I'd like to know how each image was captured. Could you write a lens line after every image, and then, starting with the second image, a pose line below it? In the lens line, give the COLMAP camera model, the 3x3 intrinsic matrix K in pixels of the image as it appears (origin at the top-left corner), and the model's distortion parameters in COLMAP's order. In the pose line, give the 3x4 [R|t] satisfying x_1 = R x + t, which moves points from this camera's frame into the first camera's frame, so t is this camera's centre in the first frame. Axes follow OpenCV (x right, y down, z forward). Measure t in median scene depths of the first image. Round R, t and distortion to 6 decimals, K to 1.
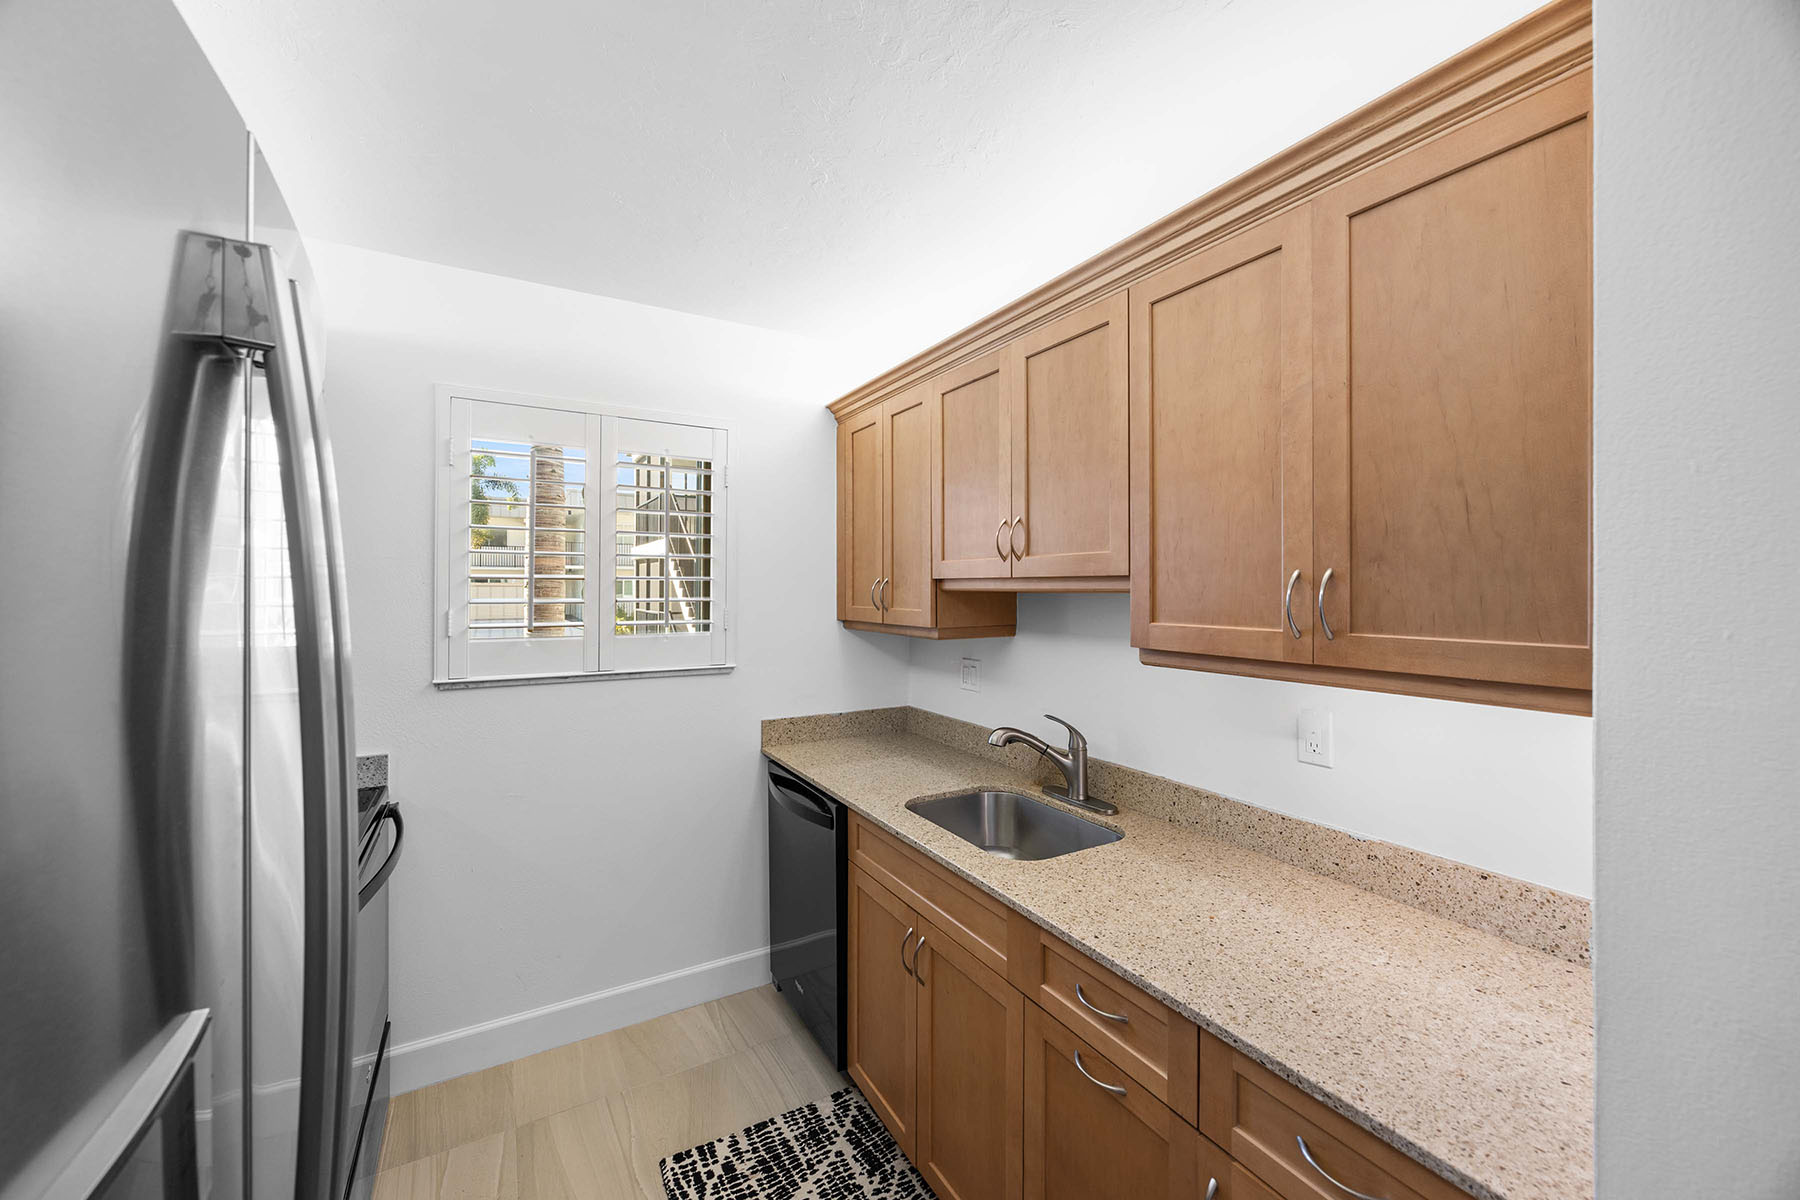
lens RADIAL K [[689.2, 0, 895.8], [0, 689.2, 605.4], [0, 0, 1]] dist [-0.000260, 0.000407]
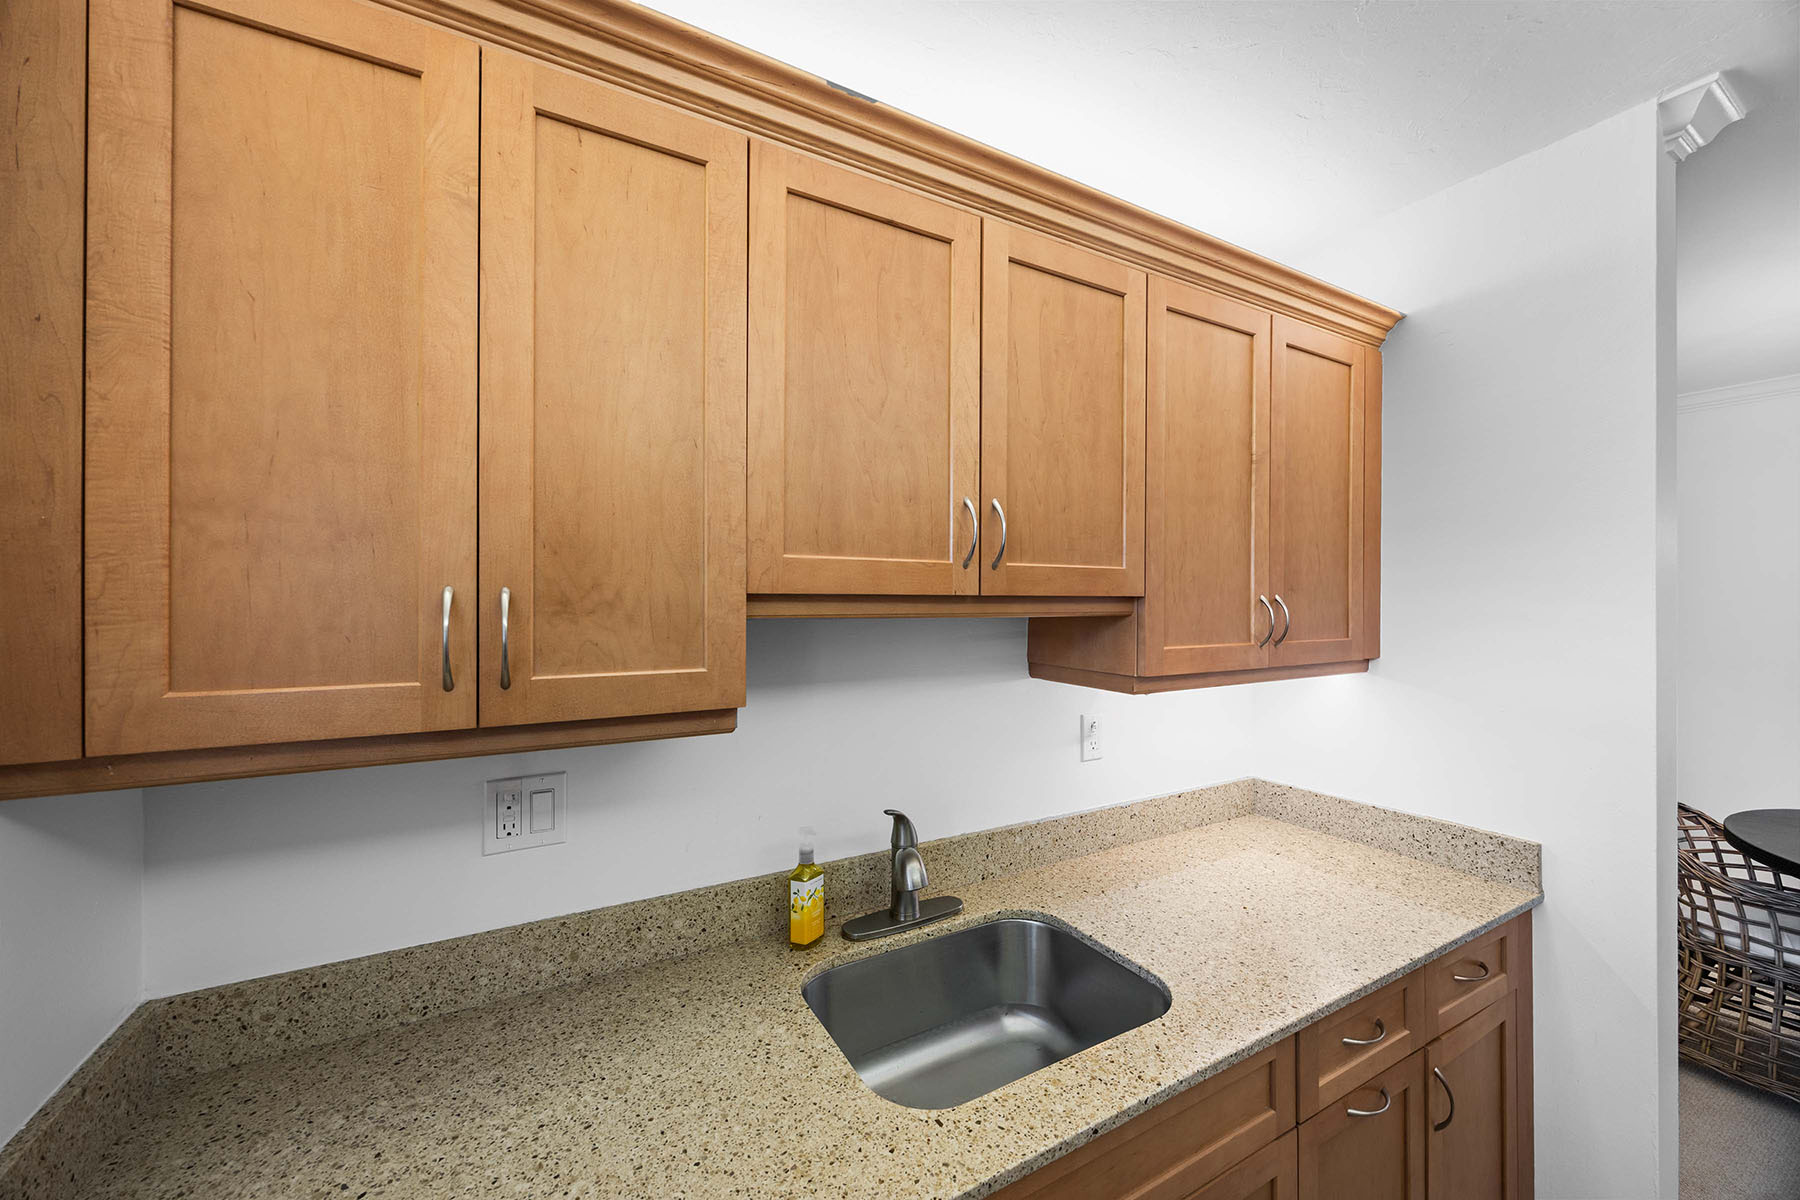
lens RADIAL K [[689.2, 0, 895.8], [0, 689.2, 605.4], [0, 0, 1]] dist [-0.000260, 0.000407]
pose [[0.010588, -0.010090, 0.999893, -0.345163], [0.023795, 0.999668, 0.009836, -0.029886], [-0.999661, 0.023689, 0.010825, 0.817890]]
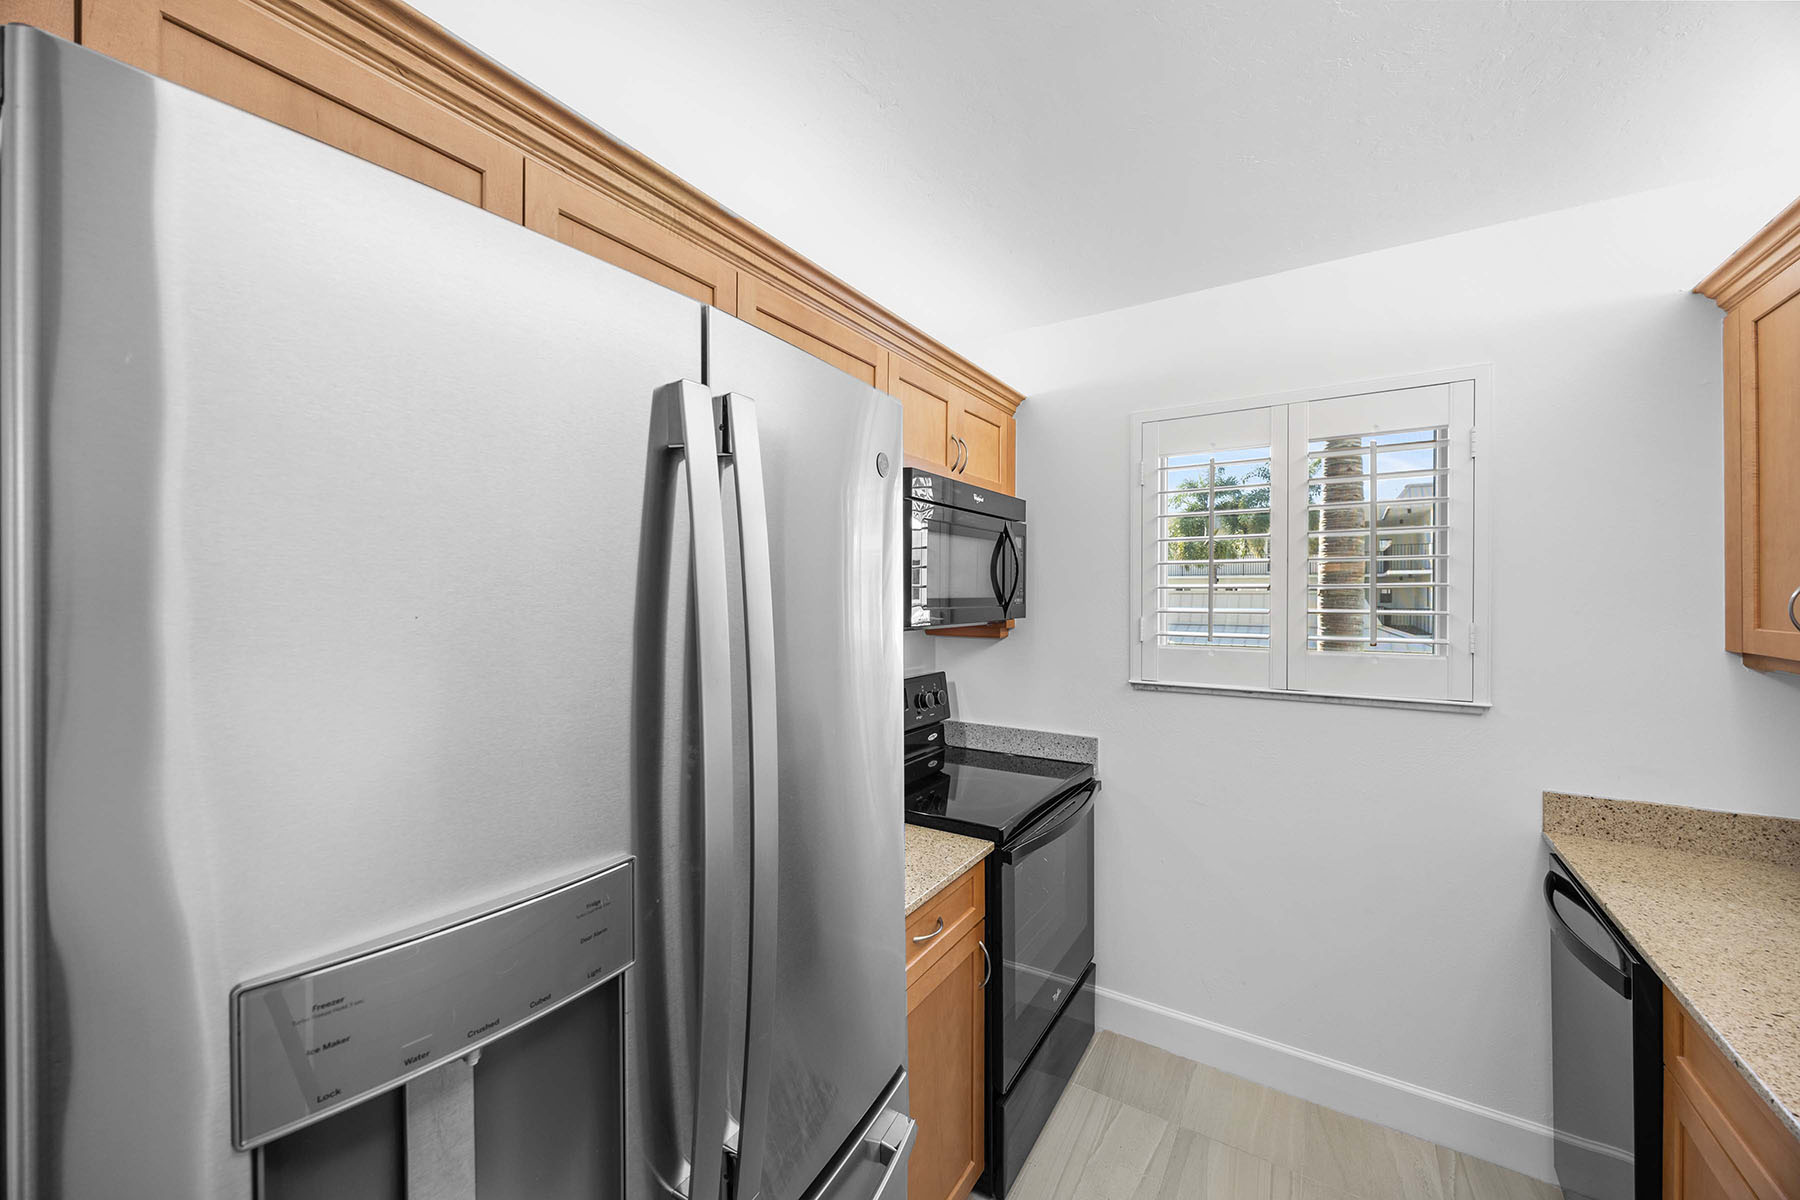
lens RADIAL K [[677.7, 0, 896.5], [0, 677.7, 609.9], [0, 0, 1]] dist [-0.000456, 0.000149]
pose [[0.449242, 0.014246, -0.893296, 0.131090], [-0.021261, 0.999760, 0.005251, -0.002788], [0.893157, 0.016634, 0.449437, 0.145387]]
